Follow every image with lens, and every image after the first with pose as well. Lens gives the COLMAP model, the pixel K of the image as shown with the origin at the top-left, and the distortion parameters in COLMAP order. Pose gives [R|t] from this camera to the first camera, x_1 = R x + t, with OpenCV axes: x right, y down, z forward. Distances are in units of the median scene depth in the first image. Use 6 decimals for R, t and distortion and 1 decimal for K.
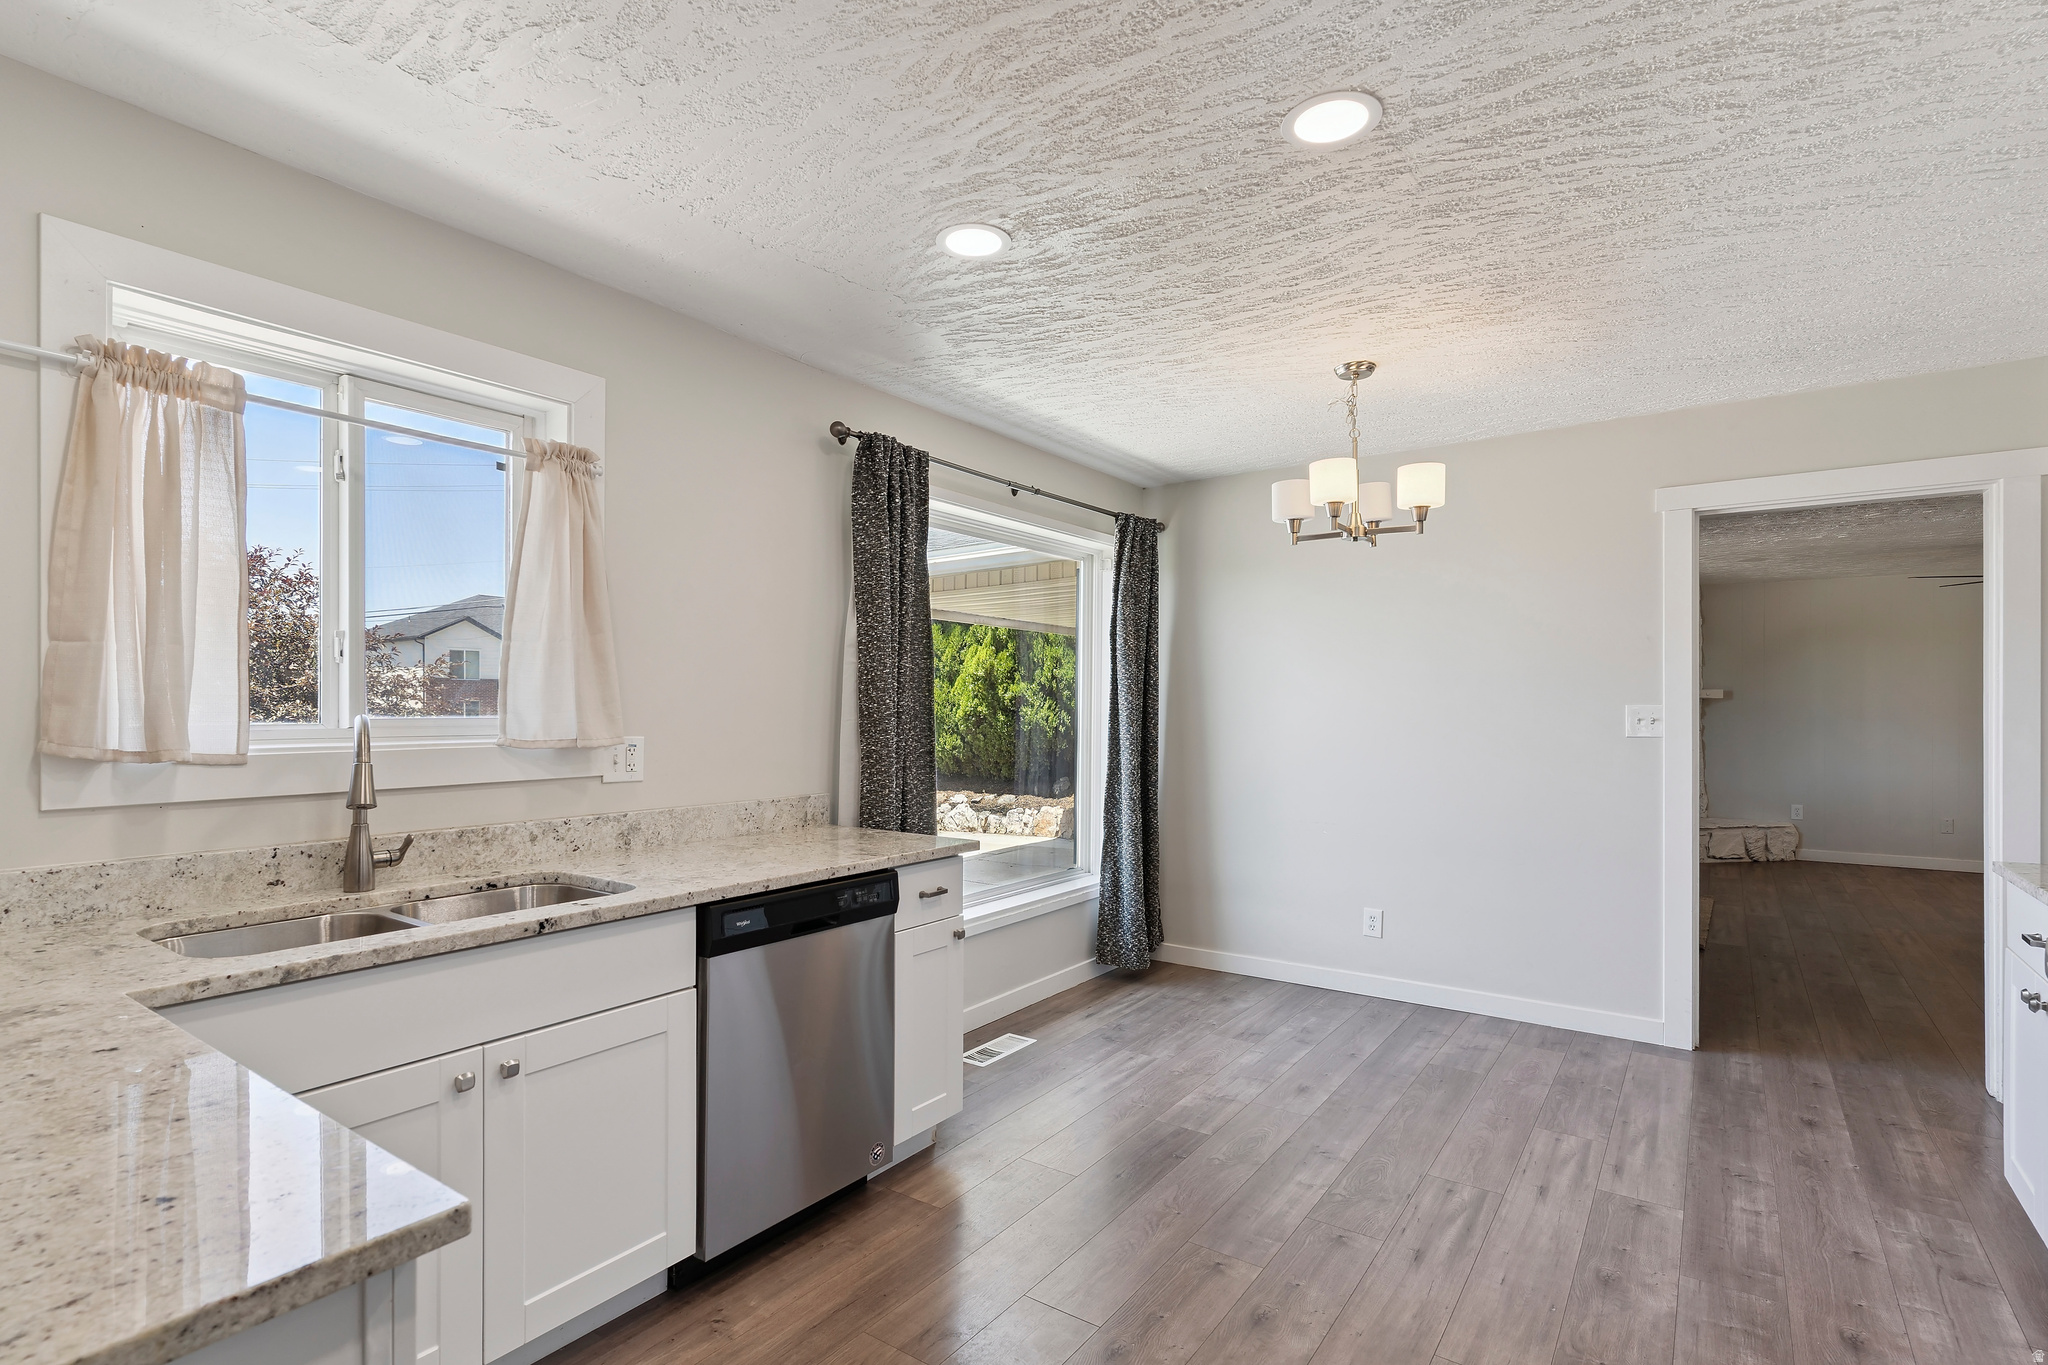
lens RADIAL K [[992.5, 0, 1019.5], [0, 992.5, 714.1], [0, 0, 1]] dist [0.000523, 0.000438]
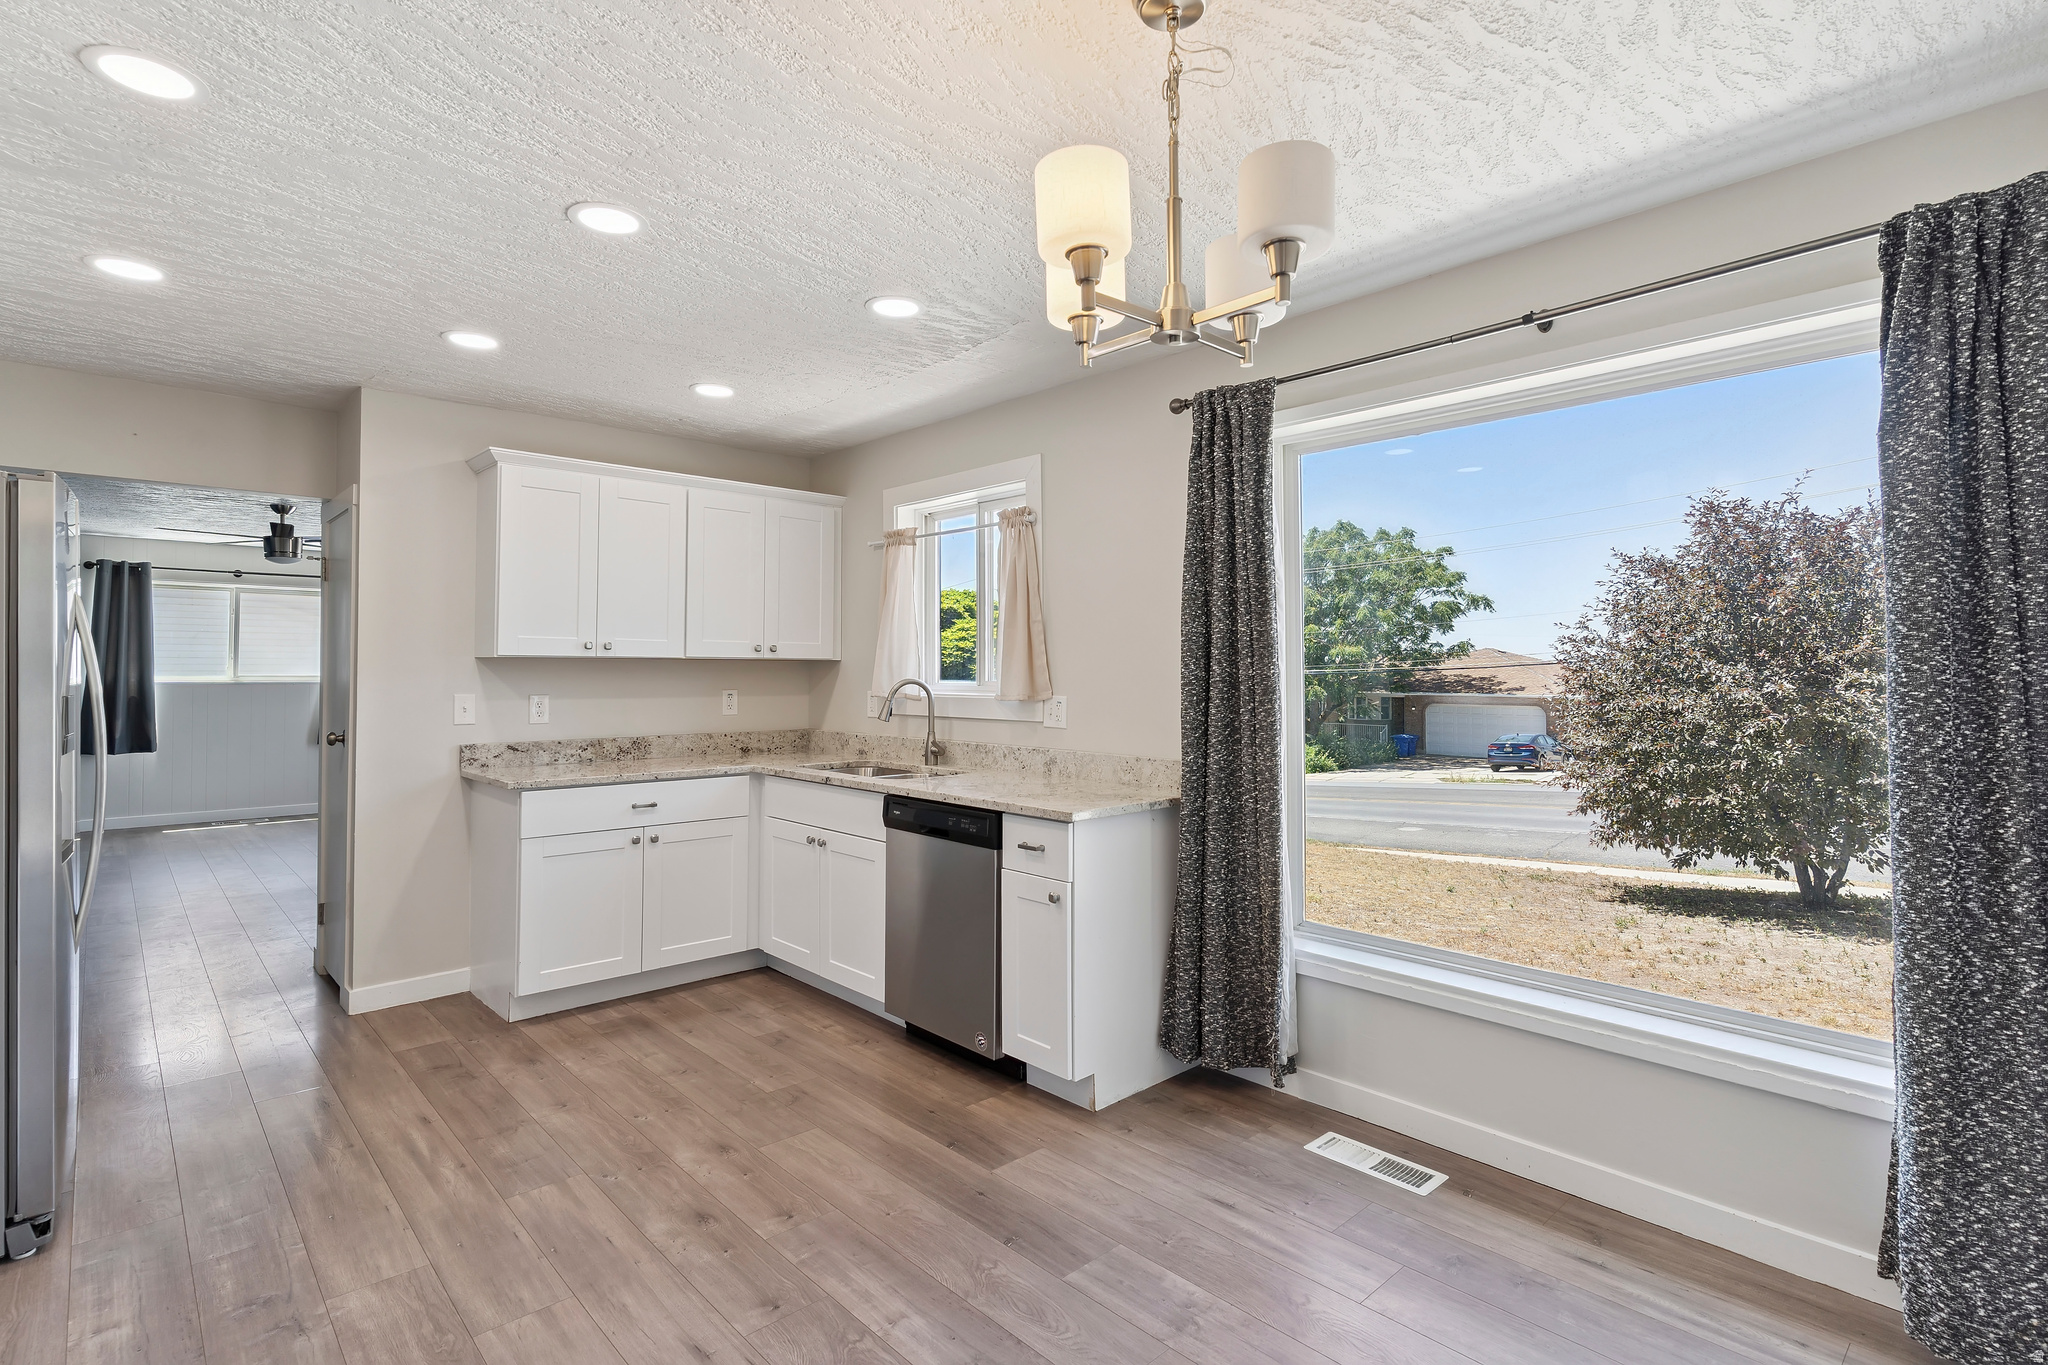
lens RADIAL K [[997.2, 0, 1021.9], [0, 997.2, 671.5], [0, 0, 1]] dist [-0.003415, 0.000019]
pose [[-0.205224, -0.001901, -0.978713, 1.035431], [-0.013654, 0.999906, 0.000921, -0.012881], [0.978620, 0.013552, -0.205231, 1.282235]]
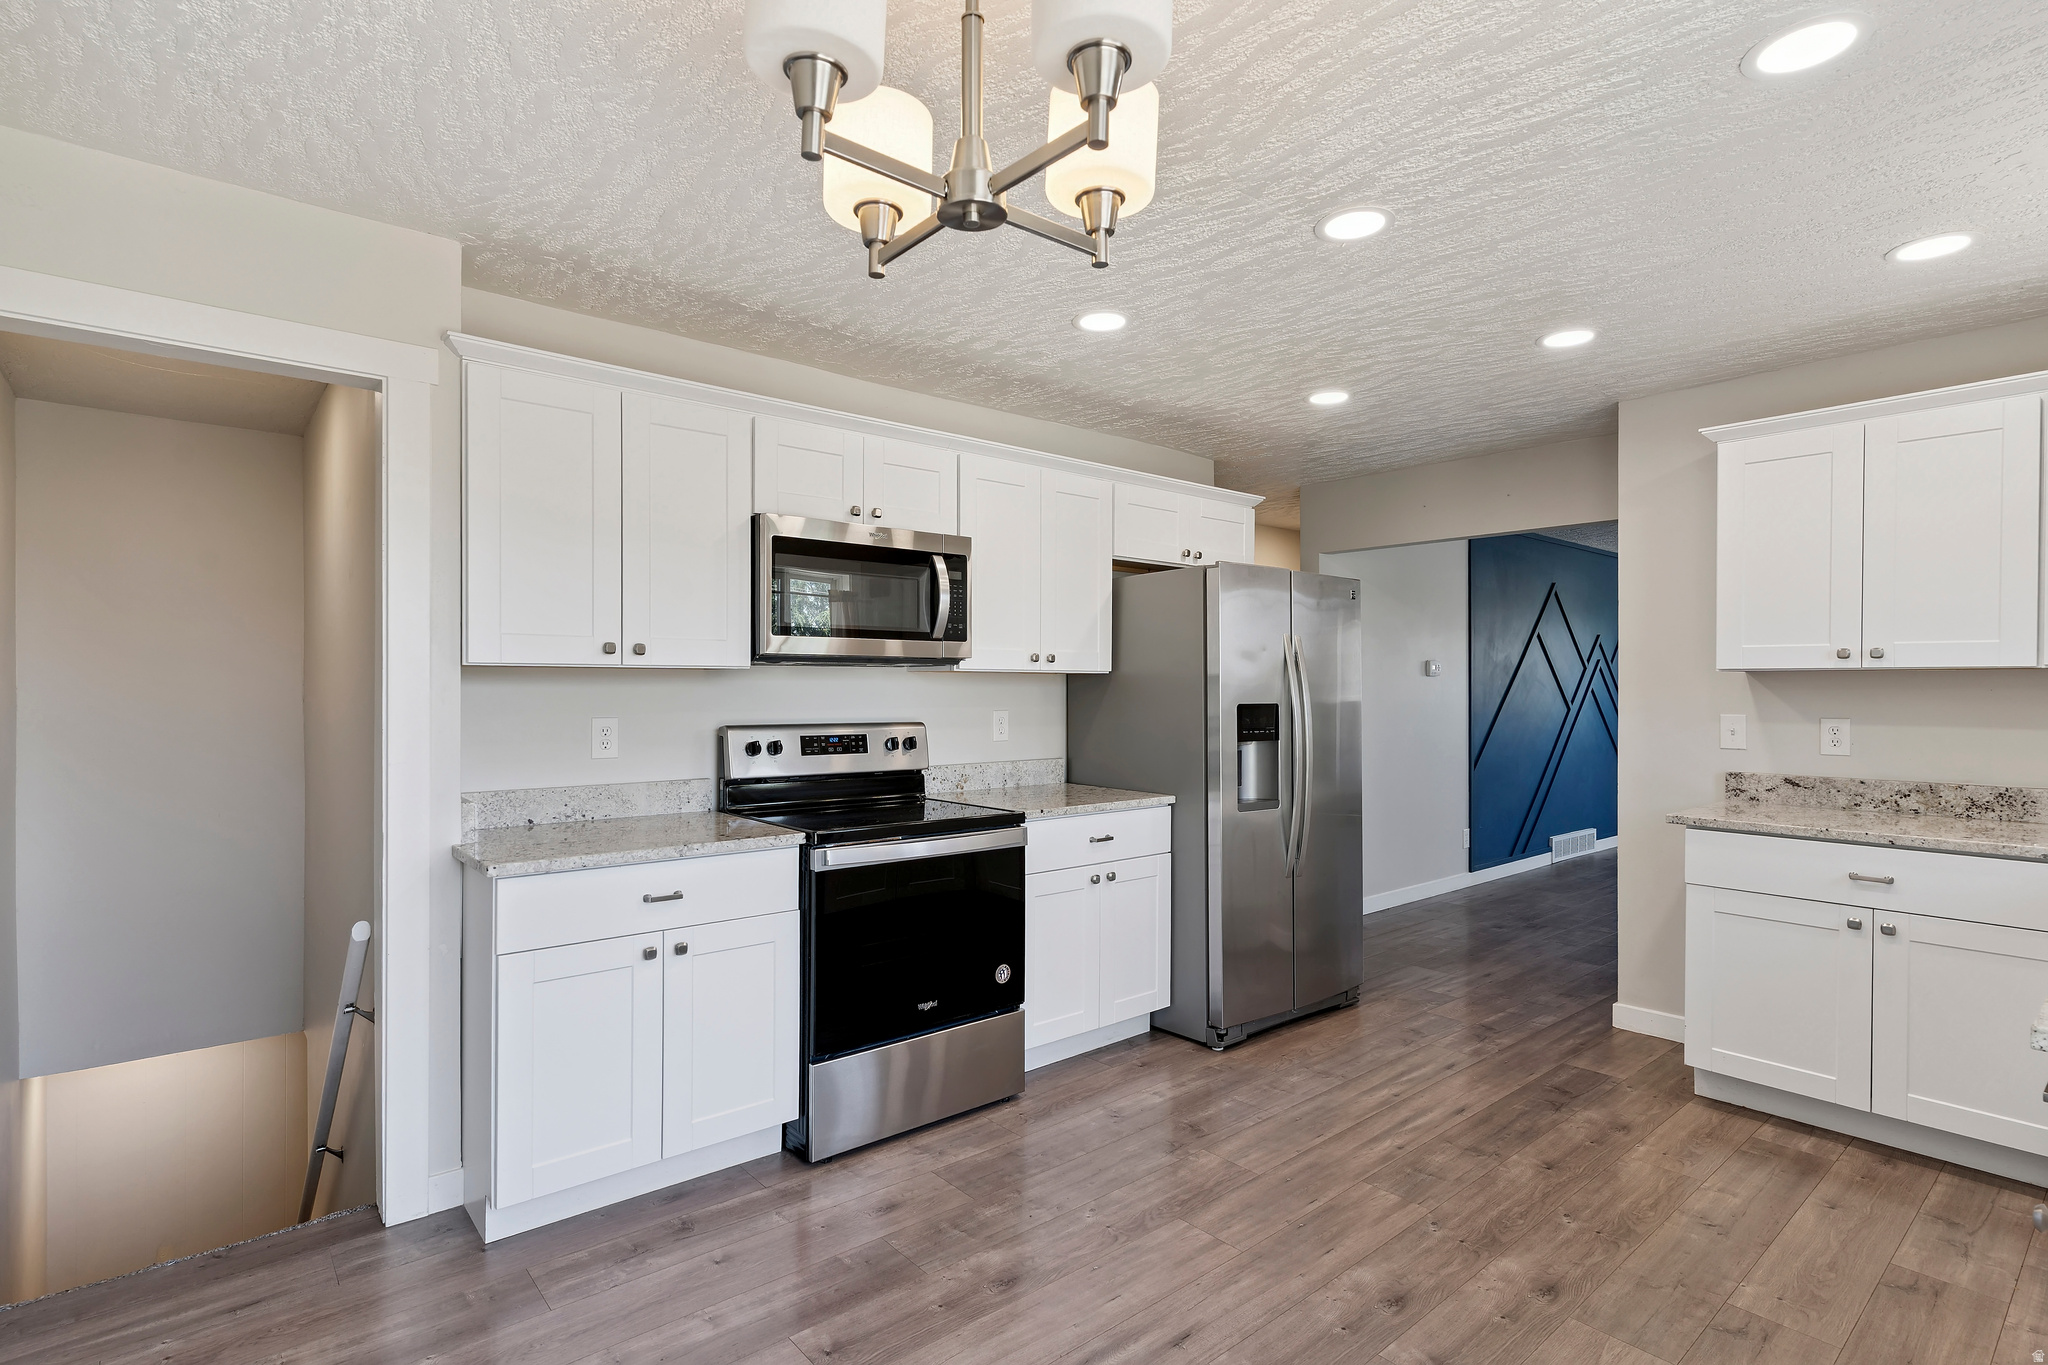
lens RADIAL K [[992.5, 0, 1019.5], [0, 992.5, 714.1], [0, 0, 1]] dist [0.000523, 0.000438]
pose [[-0.967795, -0.008987, 0.251579, 0.295884], [0.001328, 0.999166, 0.040800, -0.020894], [-0.251736, 0.039820, -0.966976, 1.661004]]
